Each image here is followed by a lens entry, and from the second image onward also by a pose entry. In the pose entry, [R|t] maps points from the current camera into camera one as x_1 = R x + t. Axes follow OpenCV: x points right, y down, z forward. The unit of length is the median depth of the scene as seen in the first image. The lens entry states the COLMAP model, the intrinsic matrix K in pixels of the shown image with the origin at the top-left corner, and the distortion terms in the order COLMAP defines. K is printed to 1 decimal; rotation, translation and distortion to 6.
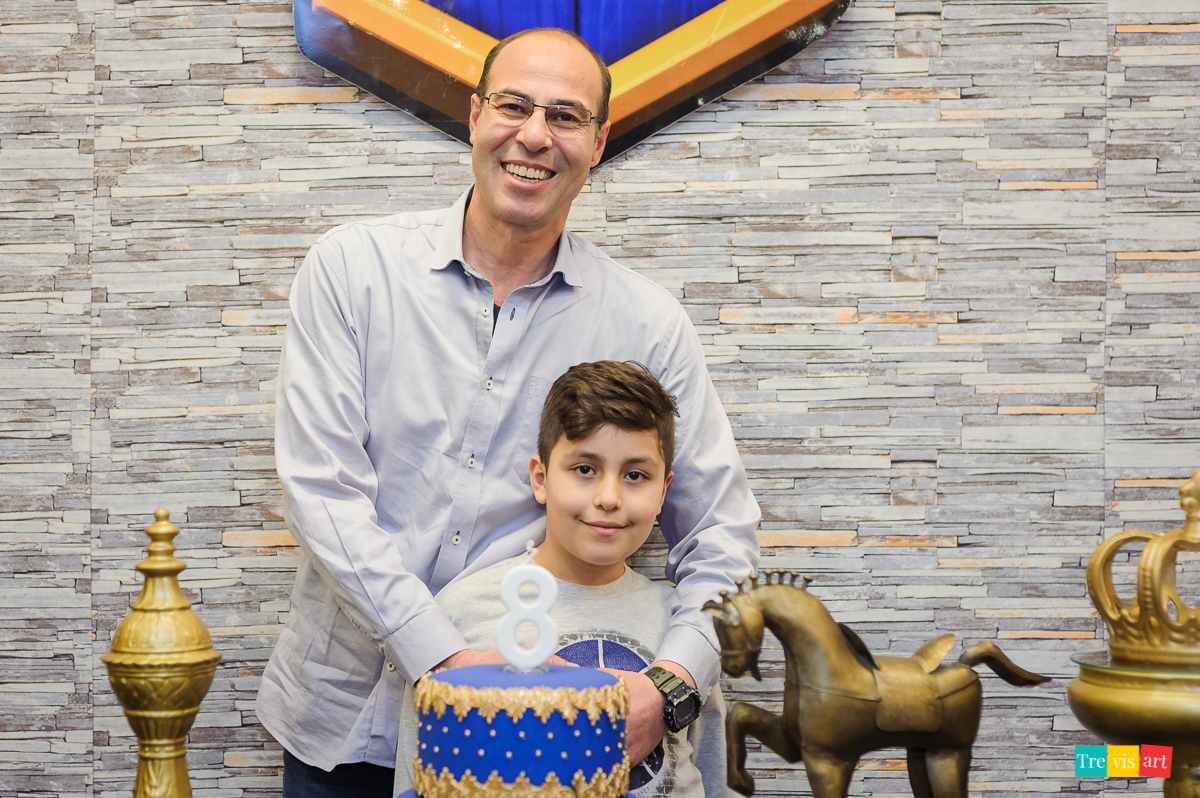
lens RADIAL K [[2309.0, 0, 576.6], [0, 2309.0, 382.2], [0, 0, 1]] dist [-0.021145, 0.057416]
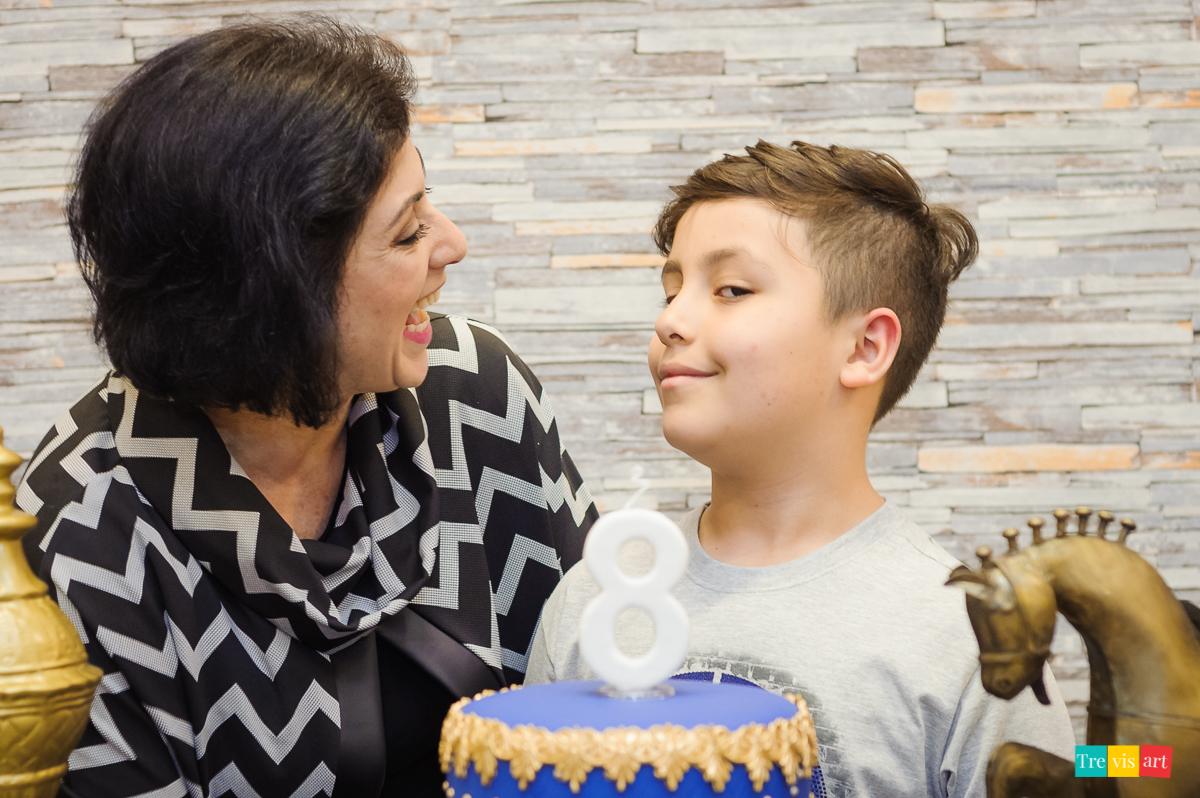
lens RADIAL K [[3011.2, 0, 679.7], [0, 3011.2, 493.2], [0, 0, 1]] dist [-0.032469, 0.070138]
pose [[0.999703, -0.017756, 0.016715, -0.021817], [0.016453, 0.997041, 0.075085, 0.019455], [-0.017998, -0.074787, 0.997037, 0.257051]]
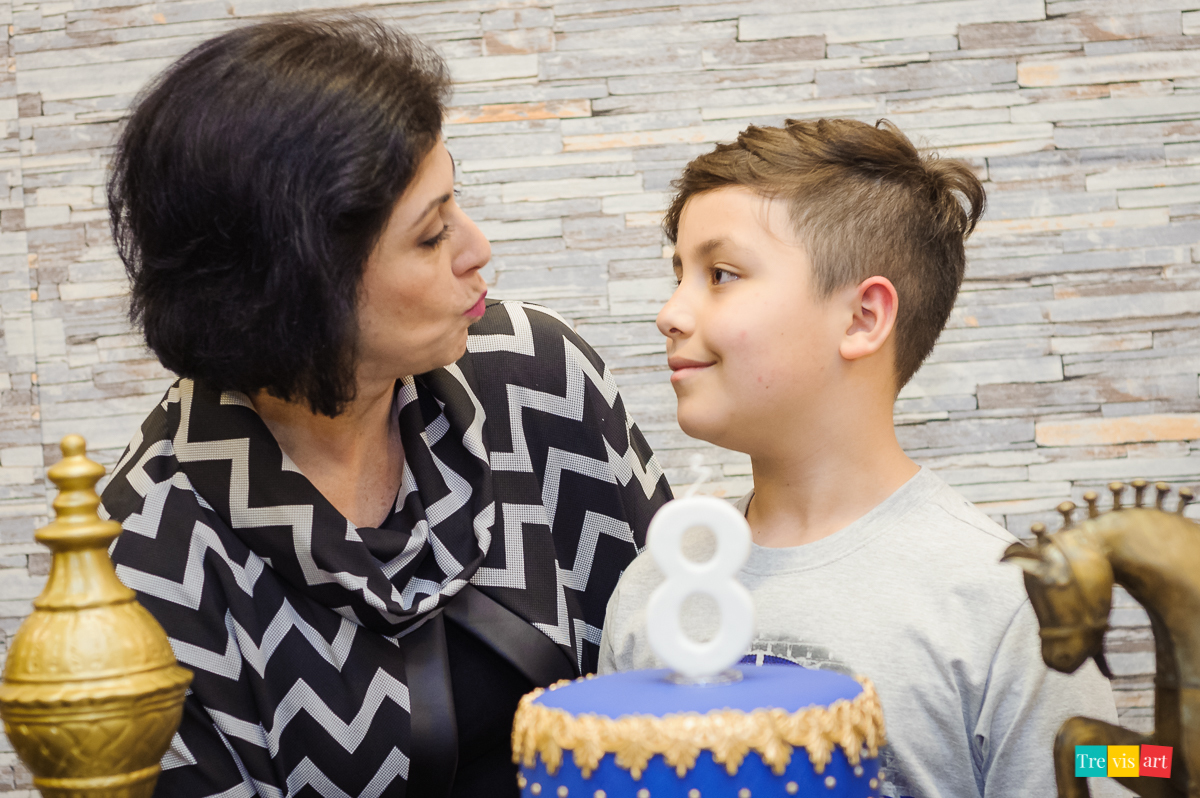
lens RADIAL K [[3011.2, 0, 679.7], [0, 3011.2, 493.2], [0, 0, 1]] dist [-0.032469, 0.070138]
pose [[0.996592, -0.053930, -0.062420, 0.021572], [0.058758, 0.995198, 0.078282, 0.018990], [0.057898, -0.081683, 0.994975, 0.250582]]
